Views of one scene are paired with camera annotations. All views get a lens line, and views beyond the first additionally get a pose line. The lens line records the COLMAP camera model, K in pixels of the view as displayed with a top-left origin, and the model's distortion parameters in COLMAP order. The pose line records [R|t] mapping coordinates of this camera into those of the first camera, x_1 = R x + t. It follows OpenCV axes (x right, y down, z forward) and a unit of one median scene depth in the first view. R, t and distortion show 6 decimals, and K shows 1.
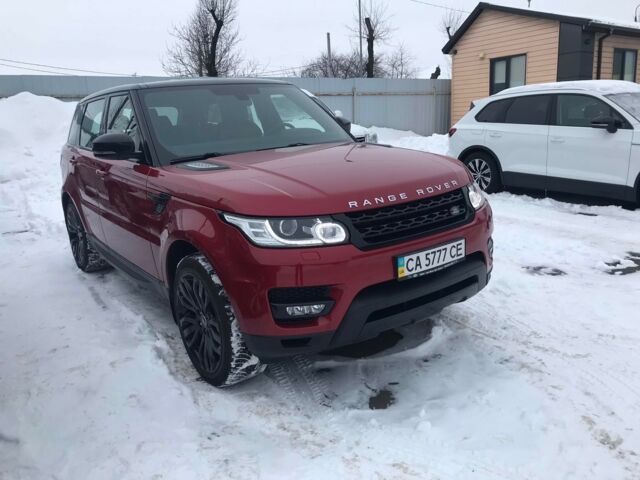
lens RADIAL K [[529.5, 0, 320.3], [0, 529.5, 227.9], [0, 0, 1]] dist [0.009319, -0.002097]
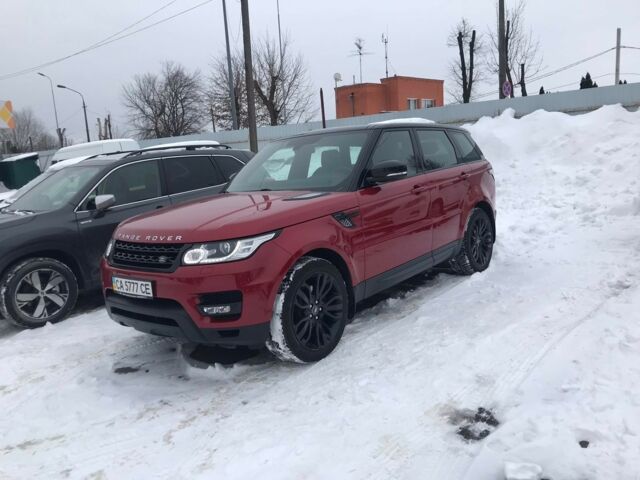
lens RADIAL K [[529.4, 0, 319.9], [0, 529.4, 221.0], [0, 0, 1]] dist [0.013859, 0.004033]
pose [[0.229144, 0.151318, -0.961559, 1.616912], [-0.142949, 0.982364, 0.120527, -0.343419], [0.962839, 0.109836, 0.246734, 1.121498]]
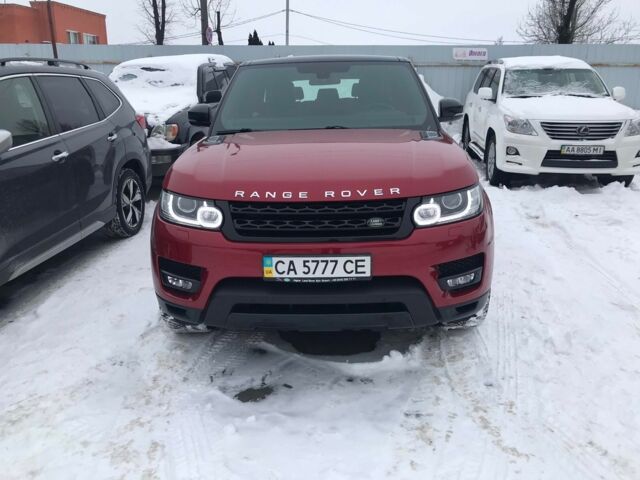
lens RADIAL K [[534.1, 0, 321.4], [0, 534.1, 214.6], [0, 0, 1]] dist [0.016662, 0.003436]
pose [[0.778693, 0.186989, -0.598892, 0.757398], [-0.164086, 0.982027, 0.093266, -0.119842], [0.605568, 0.025644, 0.795380, 0.276147]]
